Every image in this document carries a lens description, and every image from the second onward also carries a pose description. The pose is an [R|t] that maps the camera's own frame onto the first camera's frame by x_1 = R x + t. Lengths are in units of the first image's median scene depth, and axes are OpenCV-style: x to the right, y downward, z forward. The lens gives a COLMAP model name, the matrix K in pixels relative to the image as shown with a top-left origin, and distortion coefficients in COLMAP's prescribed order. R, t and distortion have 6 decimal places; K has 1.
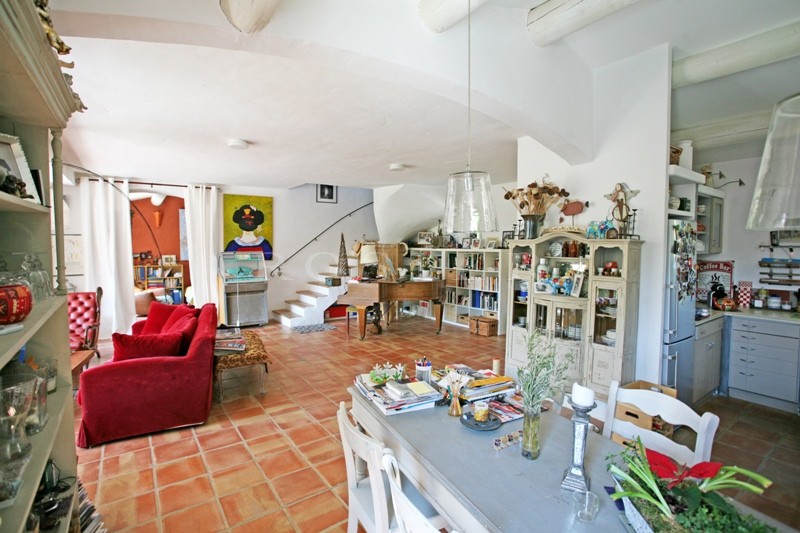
lens RADIAL K [[381.0, 0, 403.9], [0, 381.0, 237.7], [0, 0, 1]] dist [-0.045931, 0.017828]
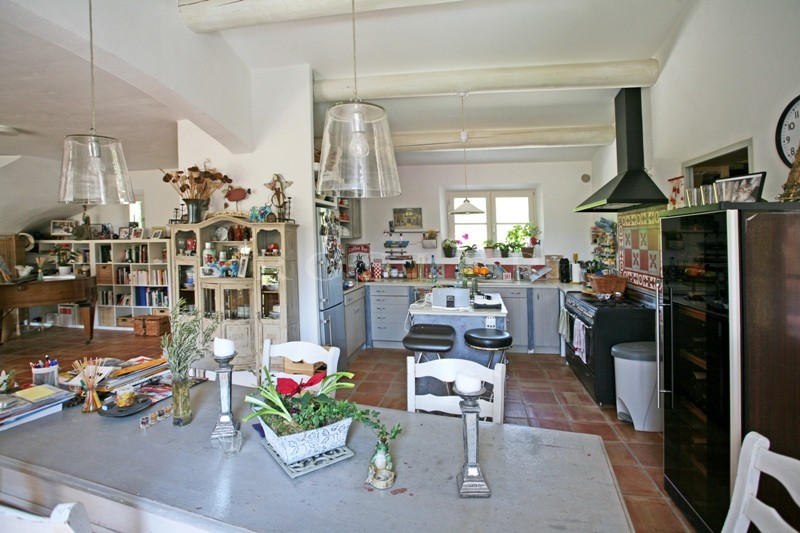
lens RADIAL K [[381.0, 0, 403.9], [0, 381.0, 237.7], [0, 0, 1]] dist [-0.045931, 0.017828]
pose [[0.724227, -0.022025, 0.689210, 0.048651], [0.025776, 0.999656, 0.004860, 0.049585], [-0.689080, 0.014245, 0.724546, -0.098767]]
